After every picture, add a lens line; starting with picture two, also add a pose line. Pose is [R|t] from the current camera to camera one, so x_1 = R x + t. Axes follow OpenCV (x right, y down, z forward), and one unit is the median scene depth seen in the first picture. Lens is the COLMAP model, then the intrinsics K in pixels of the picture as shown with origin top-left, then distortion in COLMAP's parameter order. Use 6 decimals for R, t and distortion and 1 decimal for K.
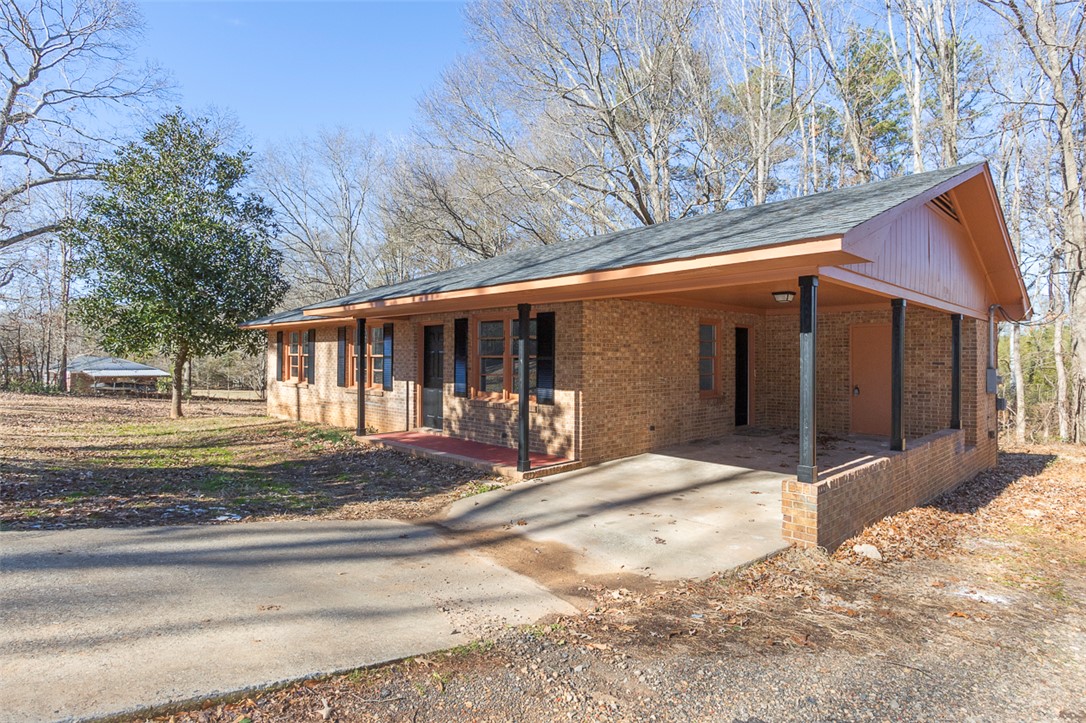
lens RADIAL K [[586.1, 0, 548.9], [0, 586.1, 357.0], [0, 0, 1]] dist [0.004096, 0.000165]
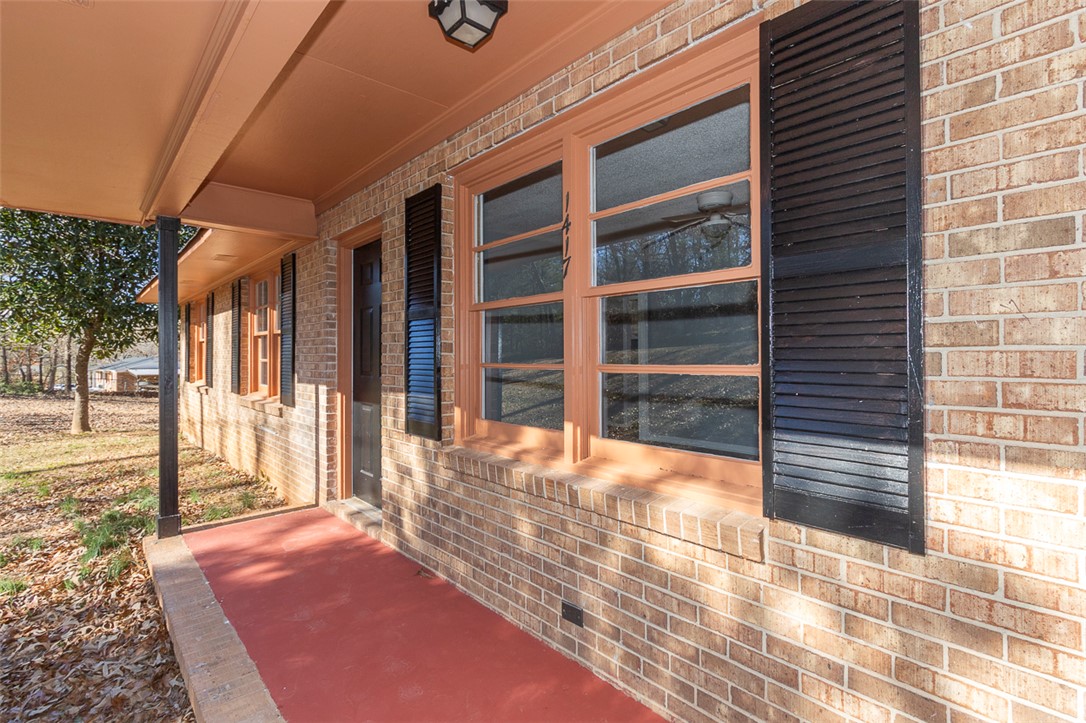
lens RADIAL K [[524.7, 0, 538.0], [0, 524.7, 349.4], [0, 0, 1]] dist [0.005987, 0.000265]
pose [[0.998342, -0.011298, -0.056440, -0.072350], [0.010772, 0.999896, -0.009601, 0.024330], [0.056542, 0.008977, 0.998360, 0.723990]]
